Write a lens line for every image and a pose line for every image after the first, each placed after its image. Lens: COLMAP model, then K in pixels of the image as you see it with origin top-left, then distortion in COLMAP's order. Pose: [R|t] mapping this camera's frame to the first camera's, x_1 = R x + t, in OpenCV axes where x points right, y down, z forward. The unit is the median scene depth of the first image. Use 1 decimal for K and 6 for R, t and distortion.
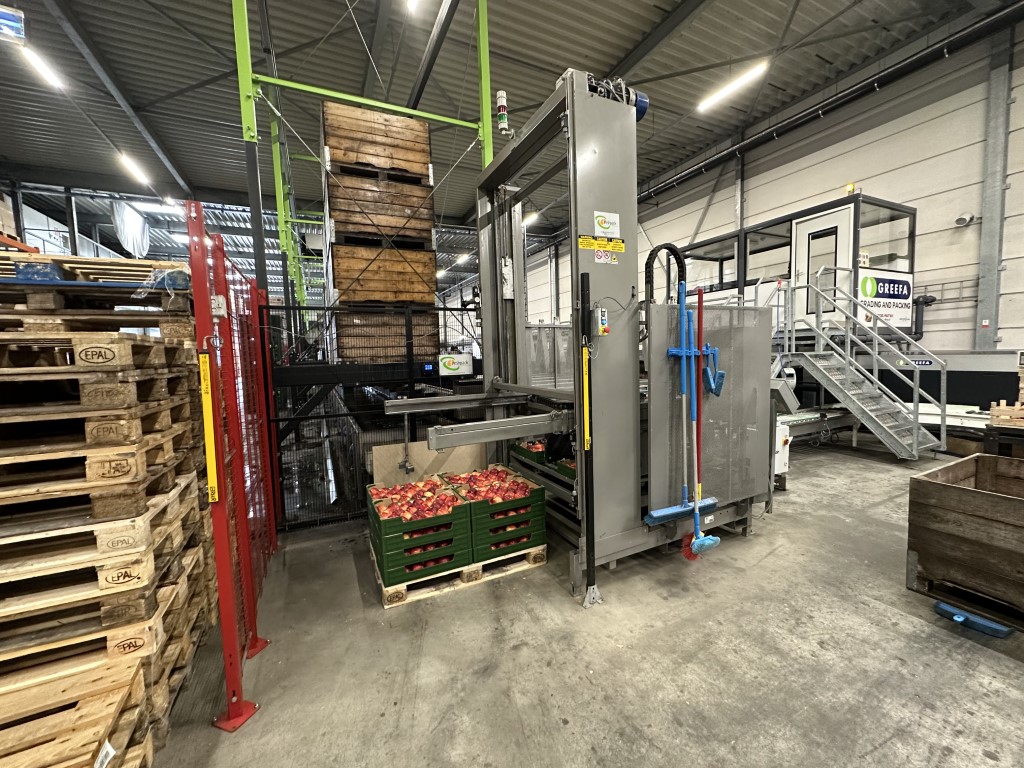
lens RADIAL K [[406.5, 0, 512.0], [0, 406.5, 384.0], [0, 0, 1]] dist [-0.002844, 0.000058]
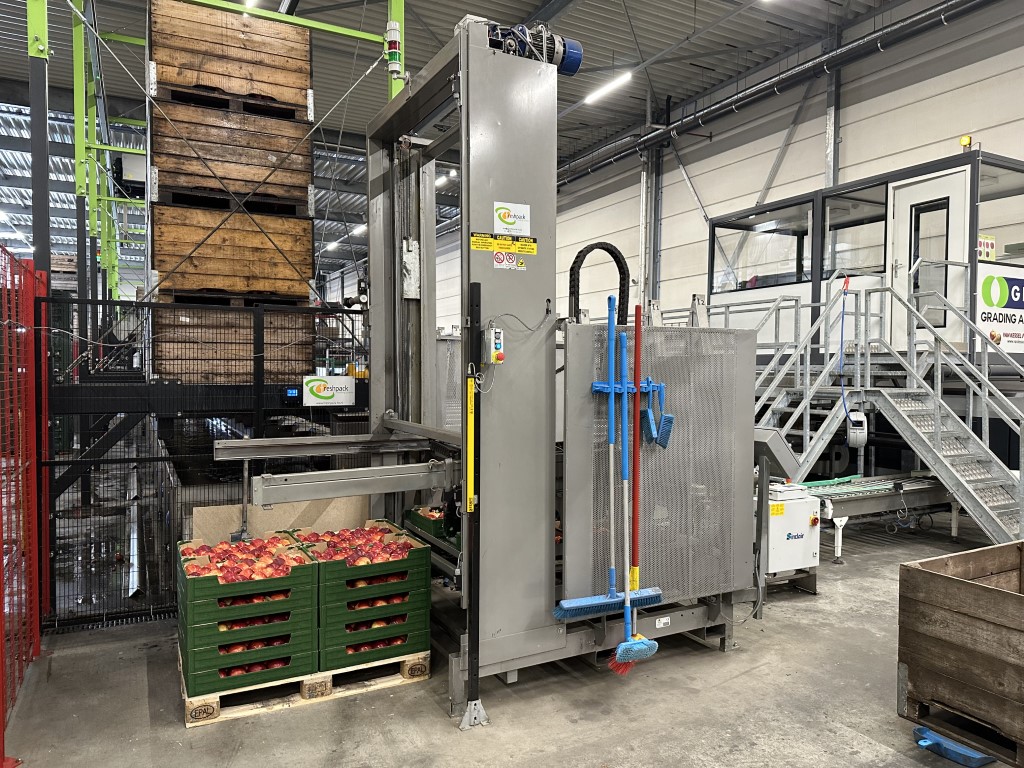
lens RADIAL K [[714.8, 0, 512.9], [0, 714.8, 389.3], [0, 0, 1]] dist [0.062579, -0.083016]
pose [[0.998692, 0.036270, 0.036030, 0.129546], [-0.034617, 0.998365, -0.045491, -0.006441], [-0.037621, 0.044184, 0.998315, -0.217597]]
